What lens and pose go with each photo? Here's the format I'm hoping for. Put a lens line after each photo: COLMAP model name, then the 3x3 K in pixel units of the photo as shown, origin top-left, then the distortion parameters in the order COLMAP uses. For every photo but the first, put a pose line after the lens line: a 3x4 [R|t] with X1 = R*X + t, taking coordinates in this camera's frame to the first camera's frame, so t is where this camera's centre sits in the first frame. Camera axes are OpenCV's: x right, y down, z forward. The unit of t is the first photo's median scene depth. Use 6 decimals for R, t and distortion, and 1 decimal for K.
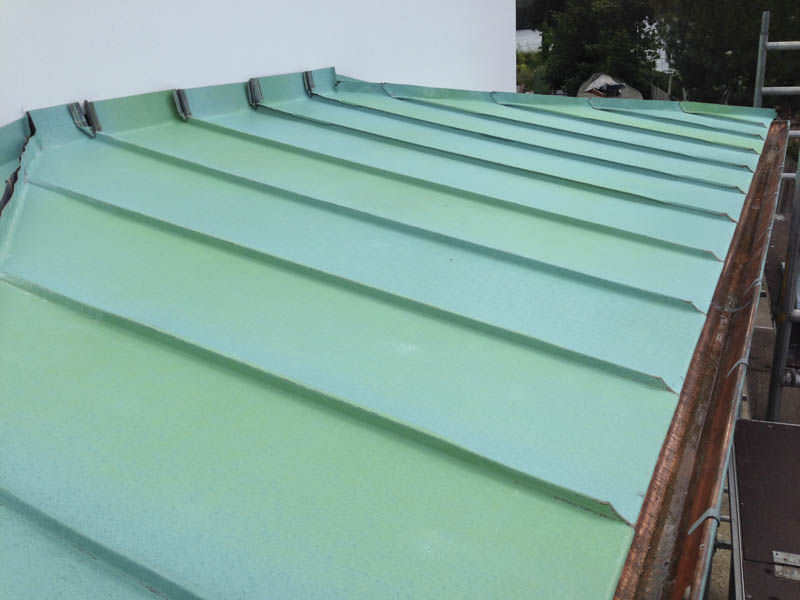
lens RADIAL K [[769.9, 0, 399.7], [0, 769.9, 301.3], [0, 0, 1]] dist [-0.000260, 0.000000]
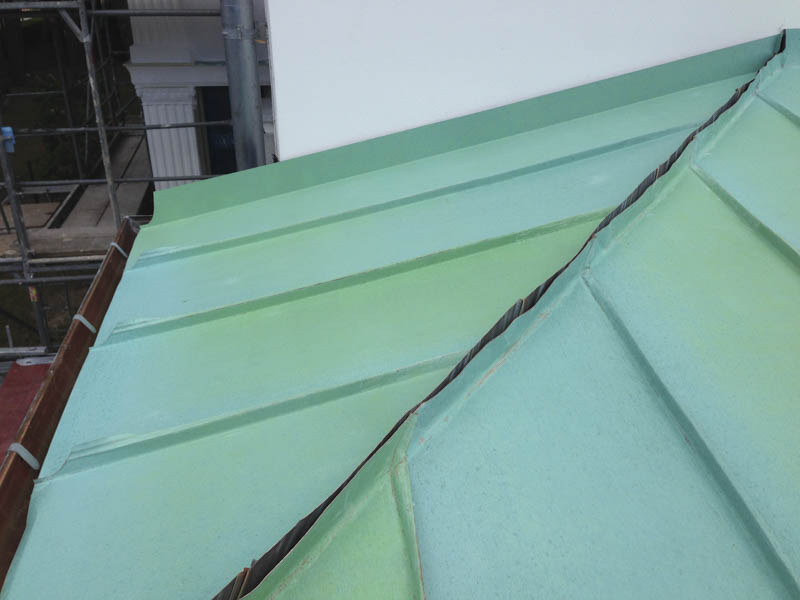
lens RADIAL K [[769.9, 0, 399.3], [0, 769.9, 299.7], [0, 0, 1]] dist [-0.000260, 0.000000]
pose [[0.610736, 0.390617, -0.688781, 0.069055], [-0.320509, 0.917361, 0.236055, 0.014098], [0.724069, 0.076593, 0.685462, -0.080547]]
